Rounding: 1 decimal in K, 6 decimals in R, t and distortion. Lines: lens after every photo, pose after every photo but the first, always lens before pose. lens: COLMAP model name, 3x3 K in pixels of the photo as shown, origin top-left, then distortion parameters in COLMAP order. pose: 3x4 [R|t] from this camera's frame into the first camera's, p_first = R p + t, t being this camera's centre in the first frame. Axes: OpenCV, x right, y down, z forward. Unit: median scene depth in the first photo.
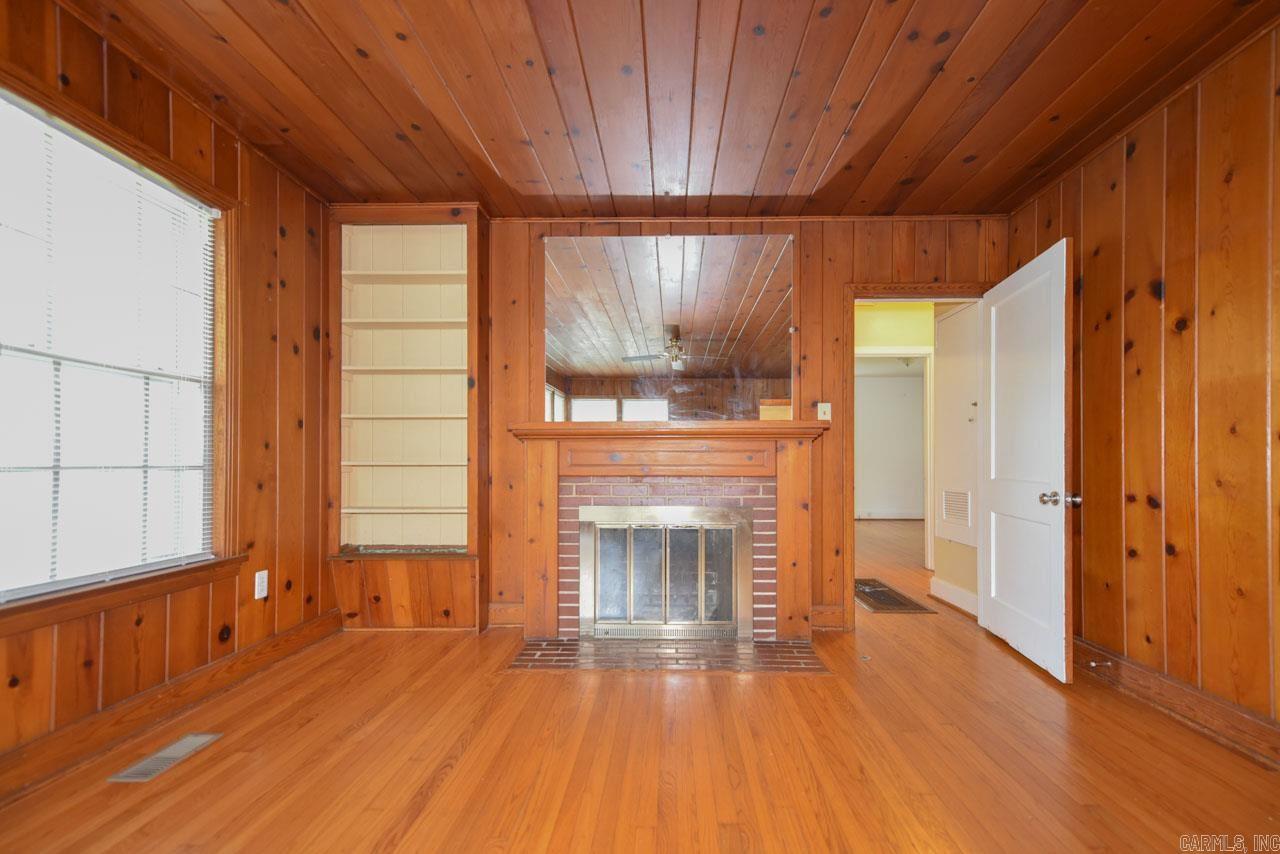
lens RADIAL K [[514.5, 0, 663.9], [0, 514.5, 459.5], [0, 0, 1]] dist [0.017675, 0.000363]
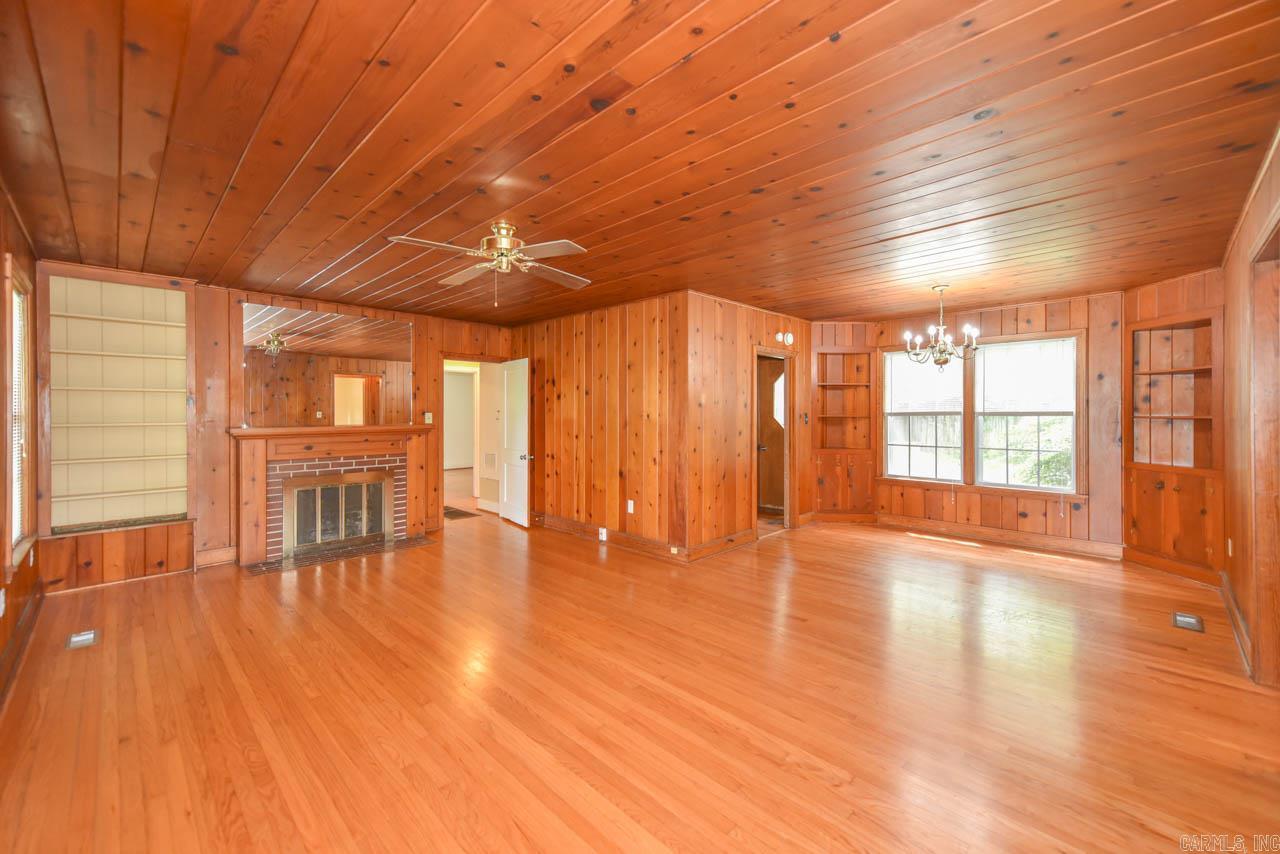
lens RADIAL K [[514.5, 0, 641.2], [0, 514.5, 413.6], [0, 0, 1]] dist [0.017675, 0.000363]
pose [[0.694675, -0.002311, 0.719320, -0.561894], [-0.003660, 0.999971, 0.006748, -0.132001], [-0.719314, -0.007320, 0.694646, -0.974499]]
